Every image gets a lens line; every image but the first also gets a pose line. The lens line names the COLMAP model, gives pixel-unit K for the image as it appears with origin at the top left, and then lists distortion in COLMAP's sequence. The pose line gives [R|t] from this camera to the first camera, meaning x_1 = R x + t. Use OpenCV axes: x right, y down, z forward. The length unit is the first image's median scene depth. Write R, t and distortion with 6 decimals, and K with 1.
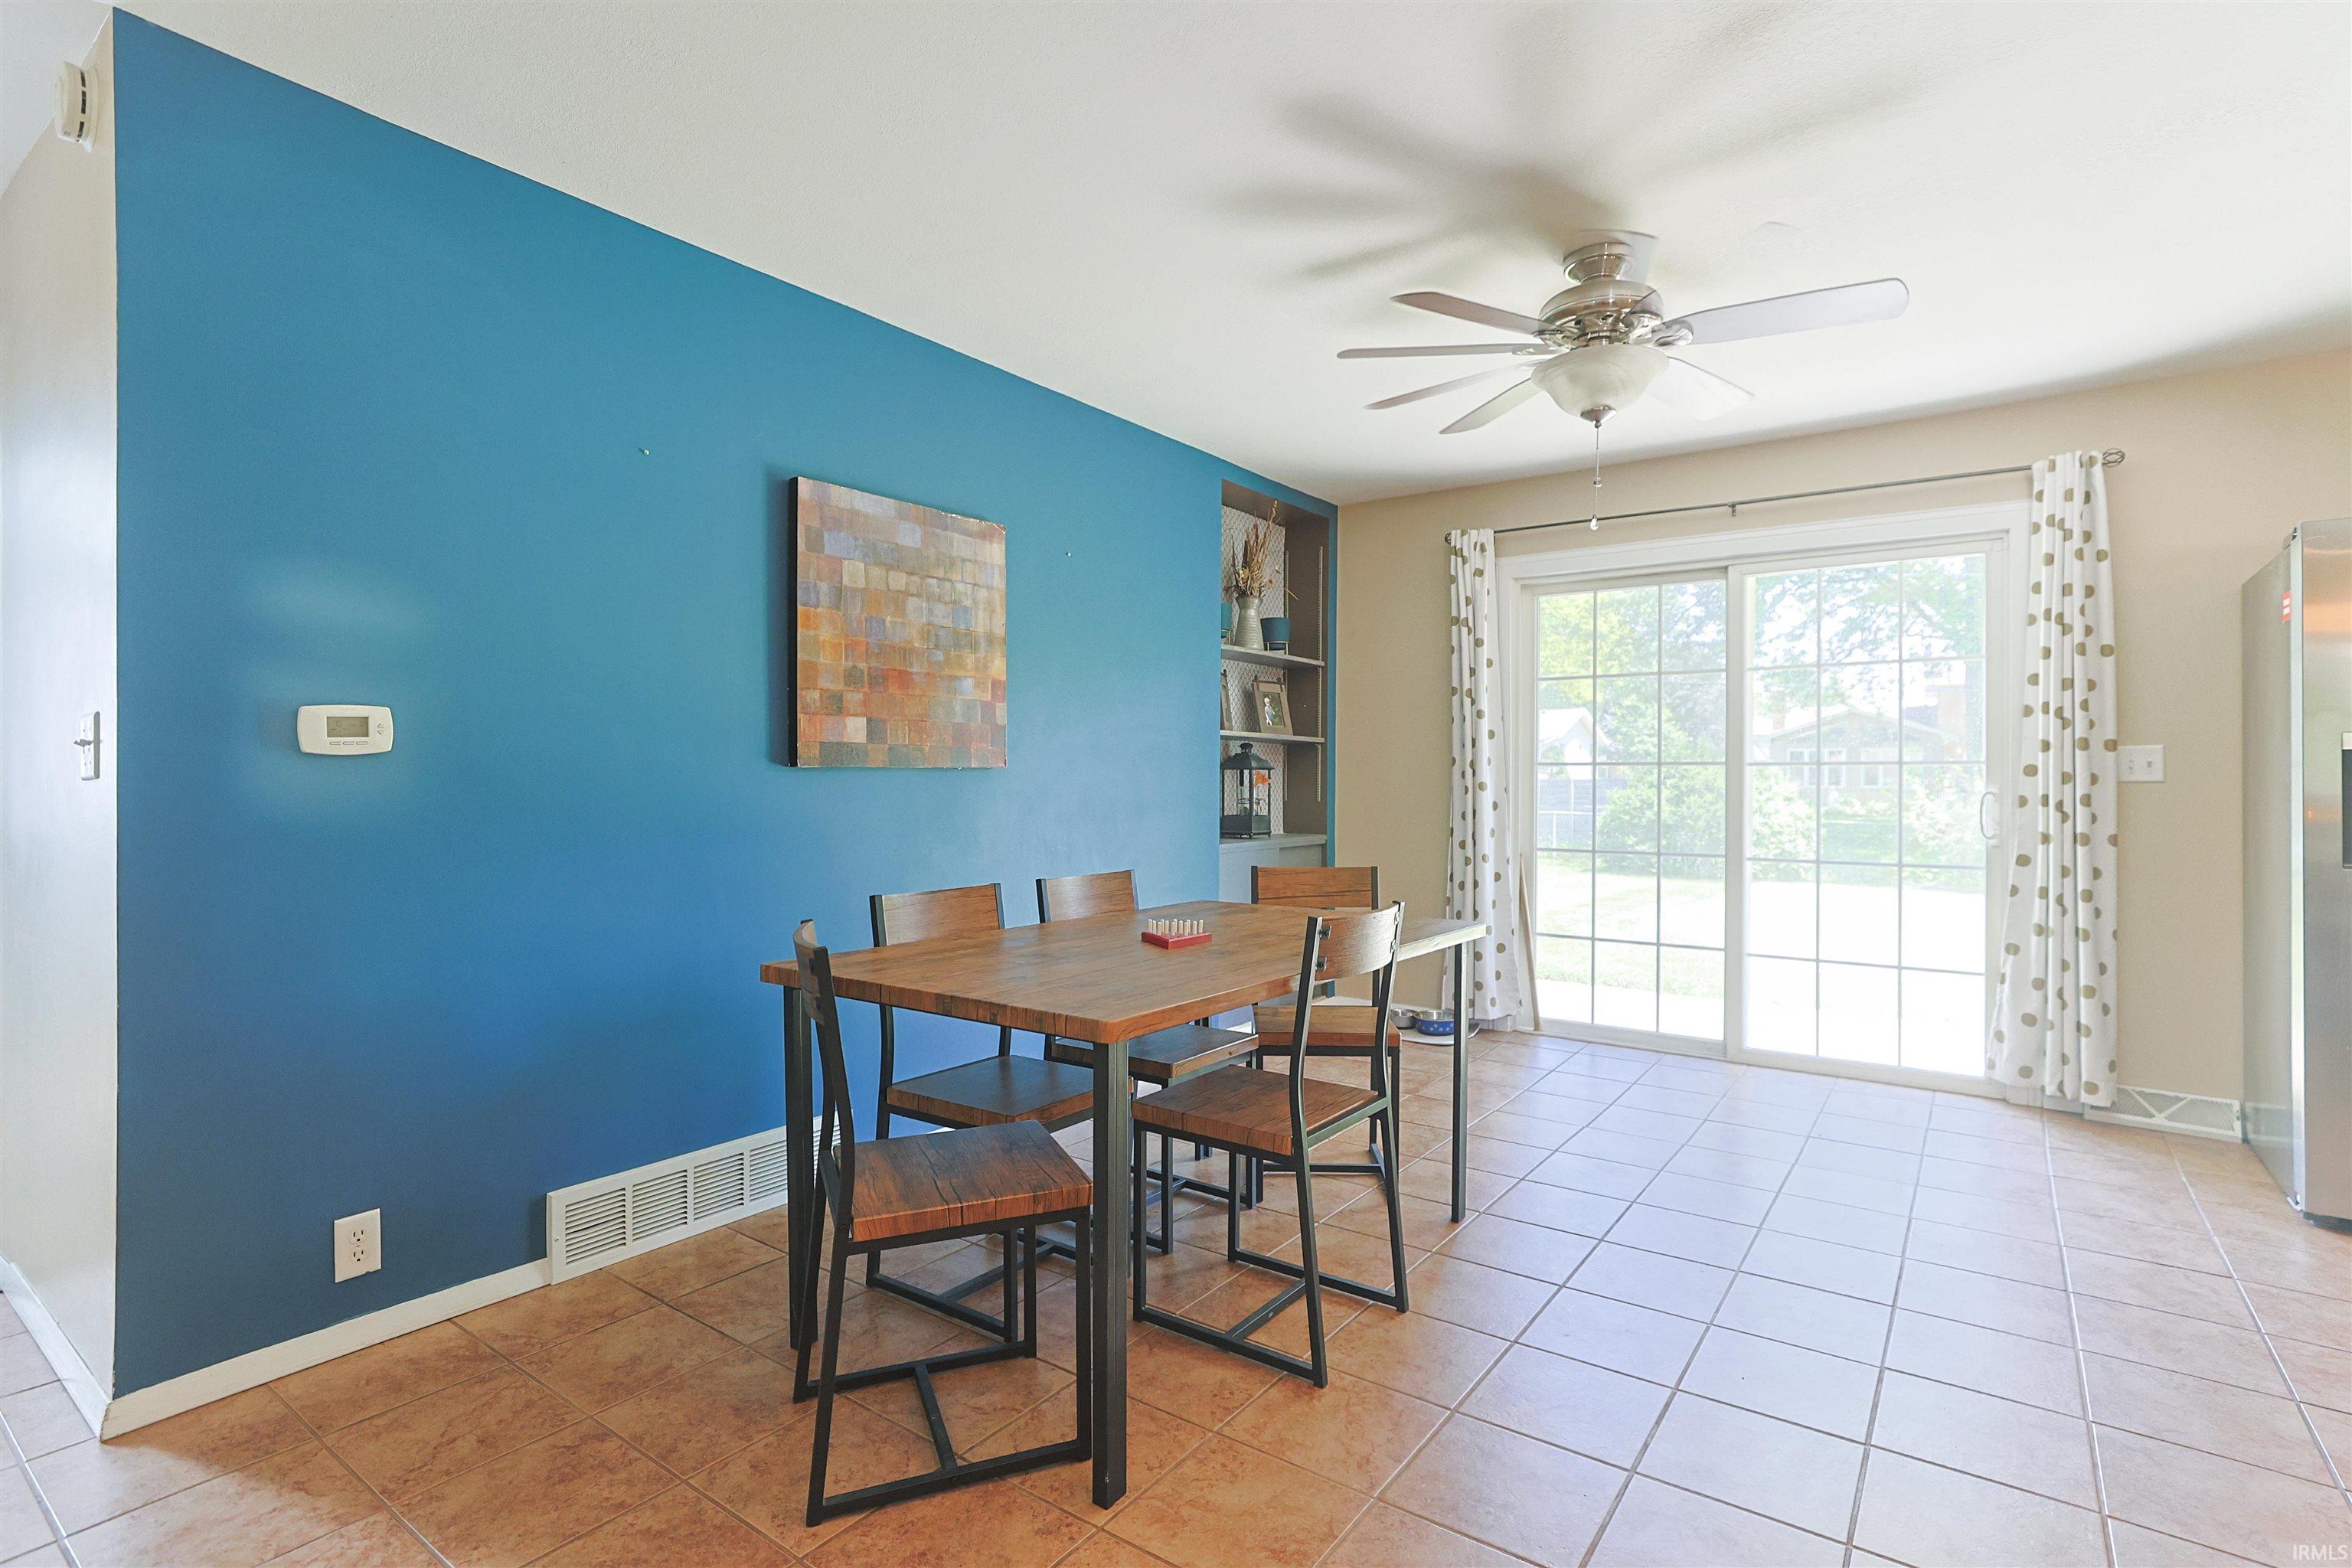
lens RADIAL K [[1142.1, 0, 1184.6], [0, 1142.1, 774.6], [0, 0, 1]] dist [-0.022630, 0.014614]
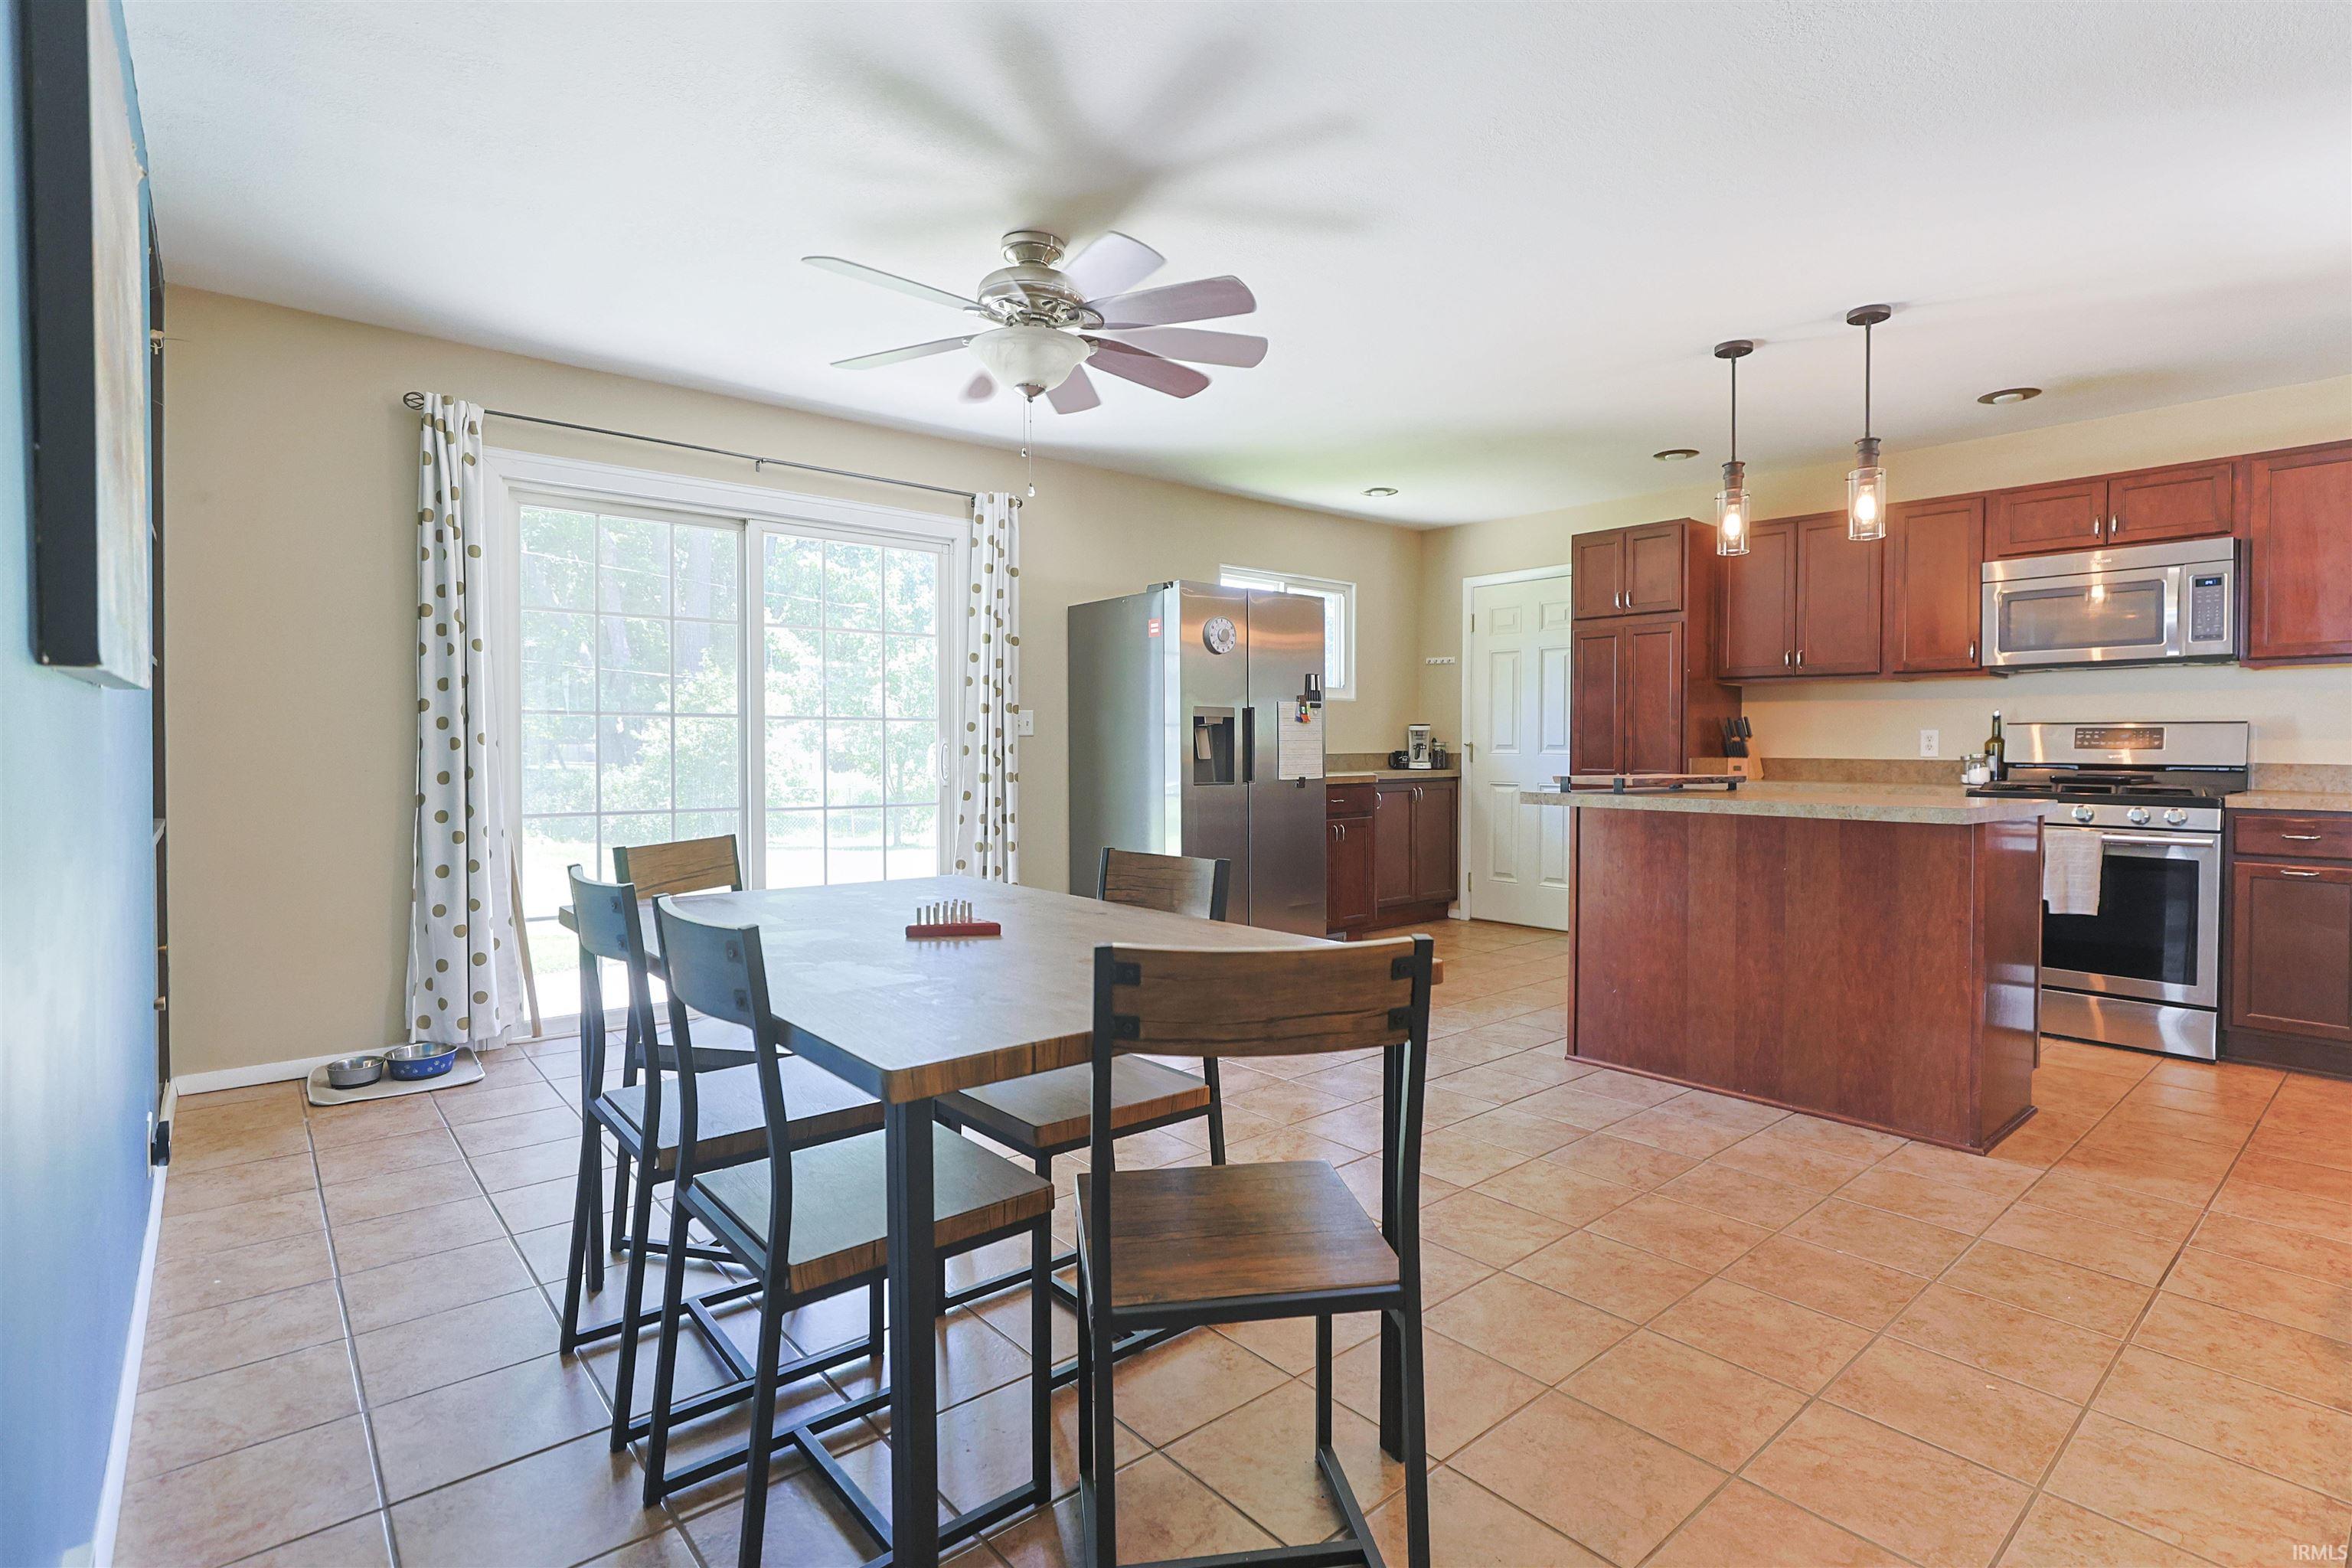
lens RADIAL K [[1134.7, 0, 1214.8], [0, 1134.7, 778.4], [0, 0, 1]] dist [-0.017313, 0.000068]
pose [[0.213178, -0.030412, 0.976540, -0.513835], [-0.007275, 0.999438, 0.032714, 0.011666], [-0.976986, -0.014078, 0.212837, 0.473576]]
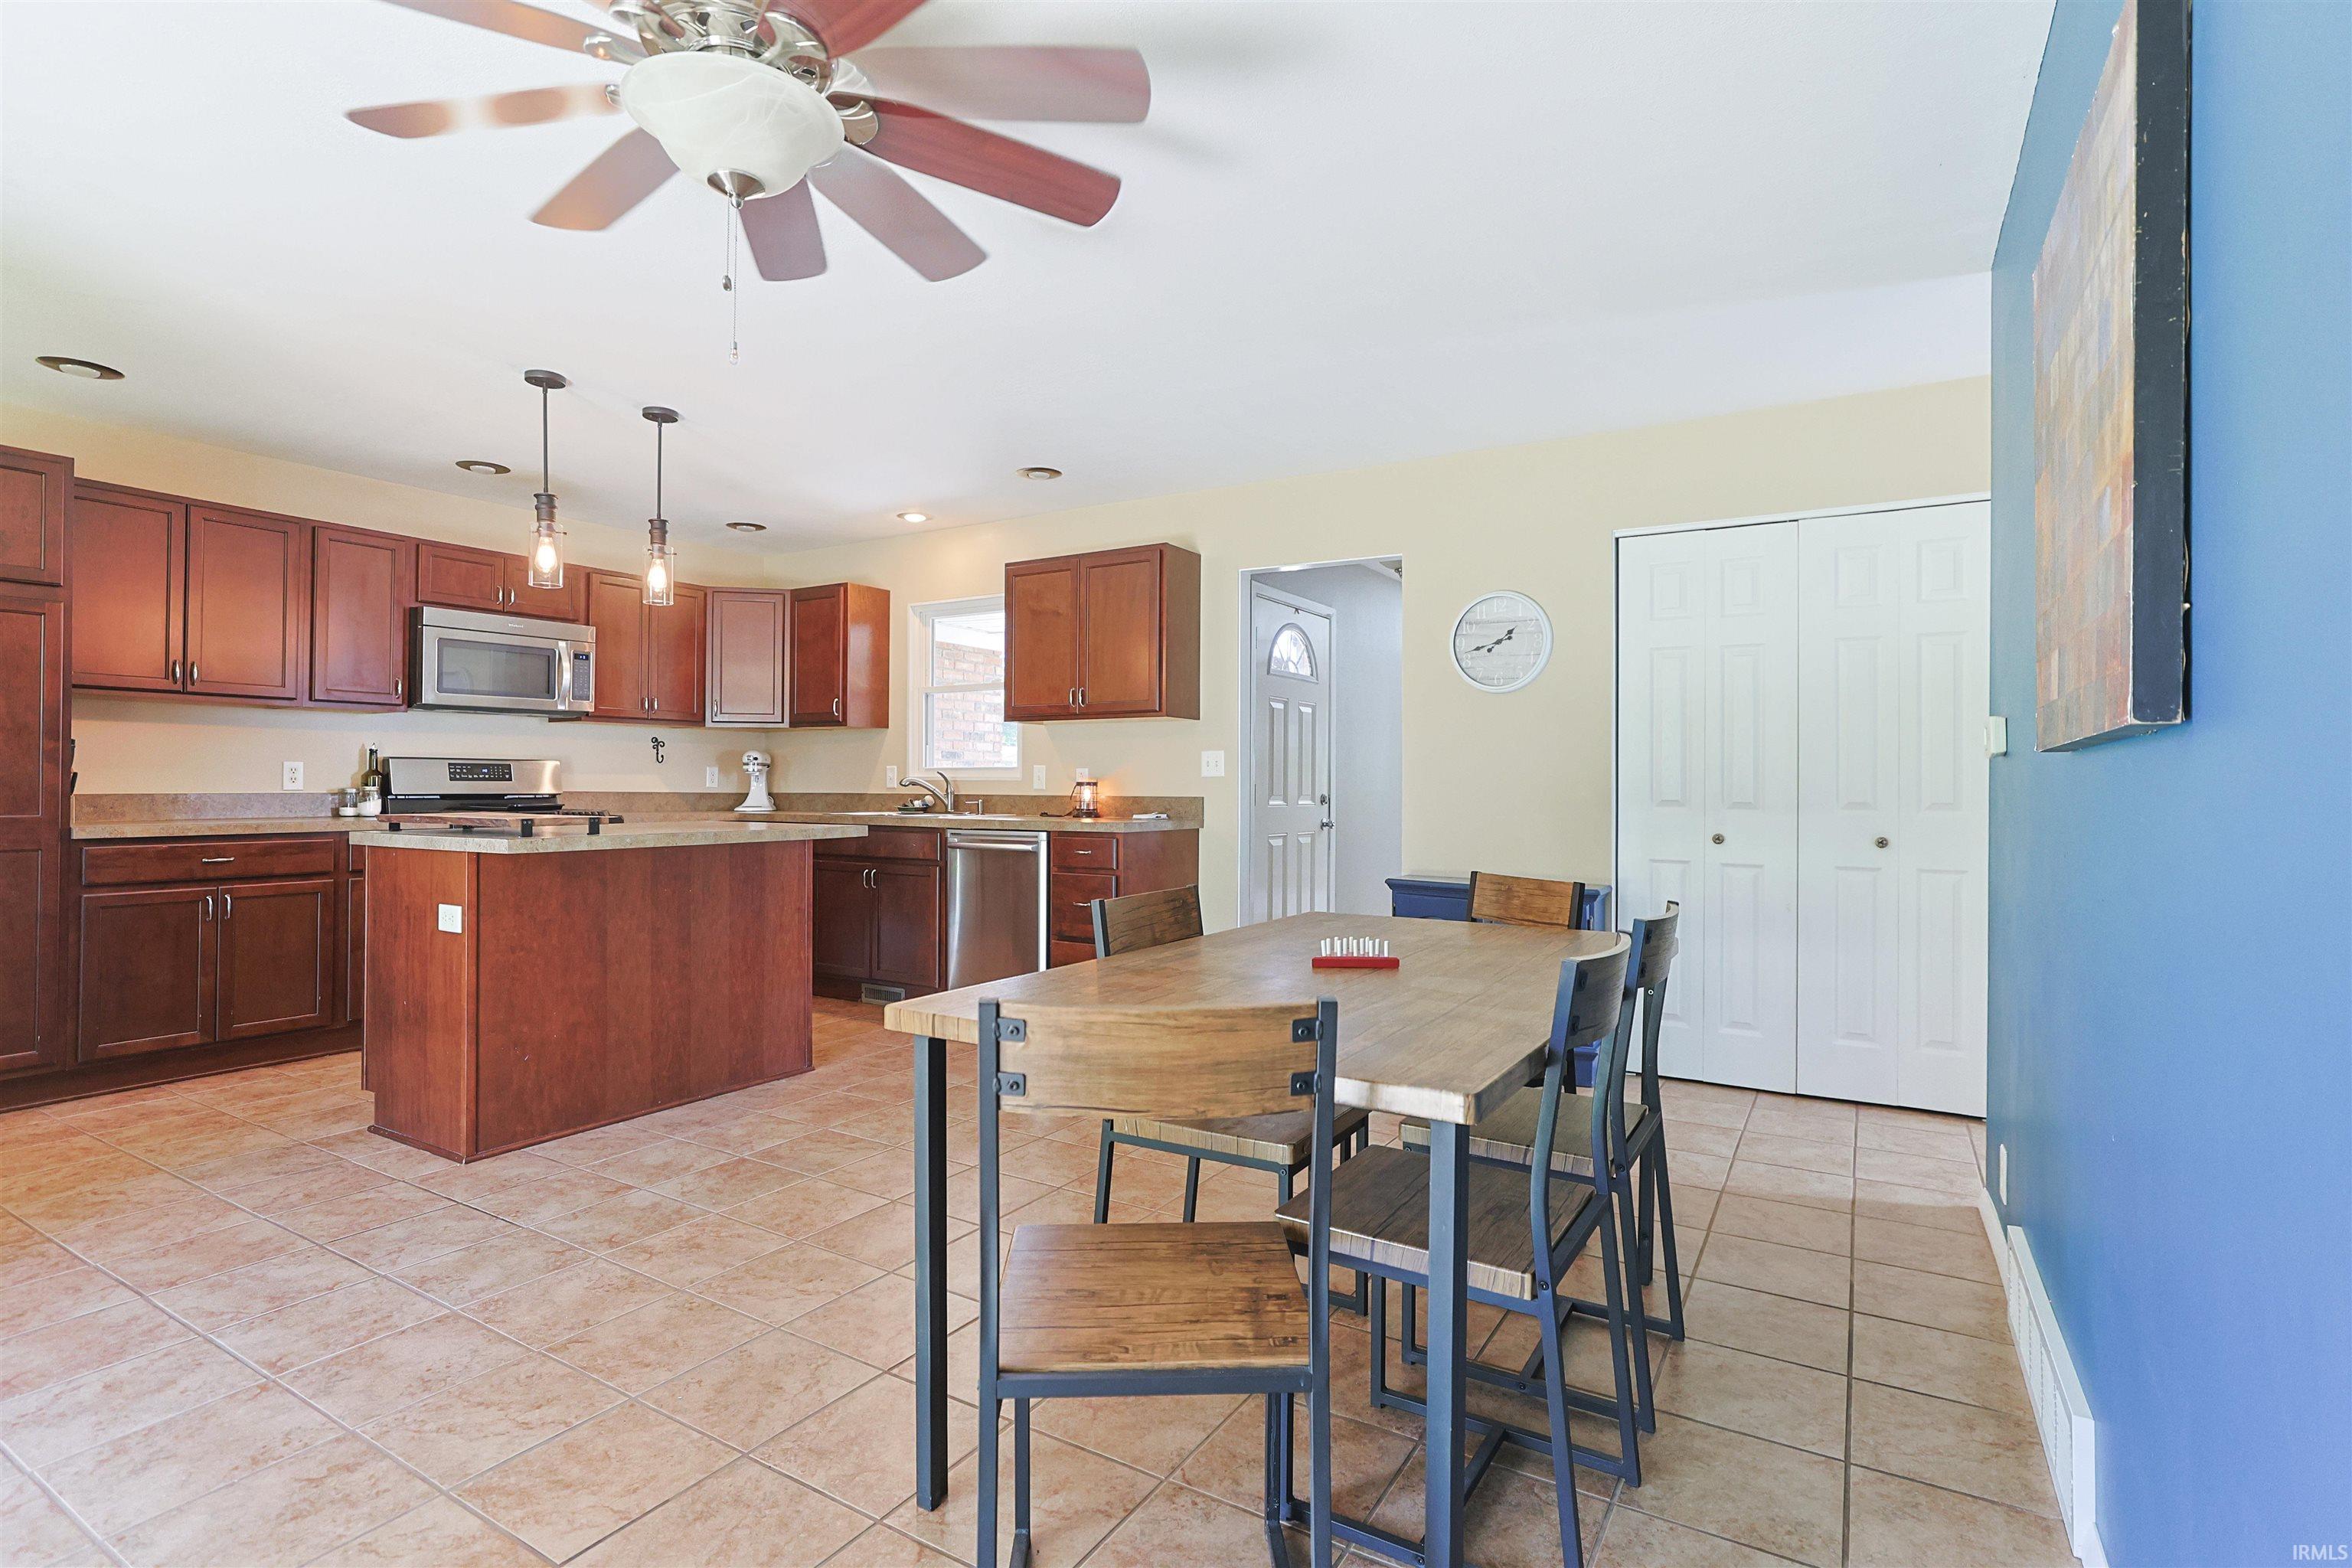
lens RADIAL K [[1125.9, 0, 1165.5], [0, 1125.9, 774.7], [0, 0, 1]] dist [-0.024190, 0.014435]
pose [[-0.997113, -0.009214, -0.075375, 0.144625], [-0.008417, 0.999905, -0.010884, 0.012045], [0.075469, -0.010218, -0.997096, 1.314741]]
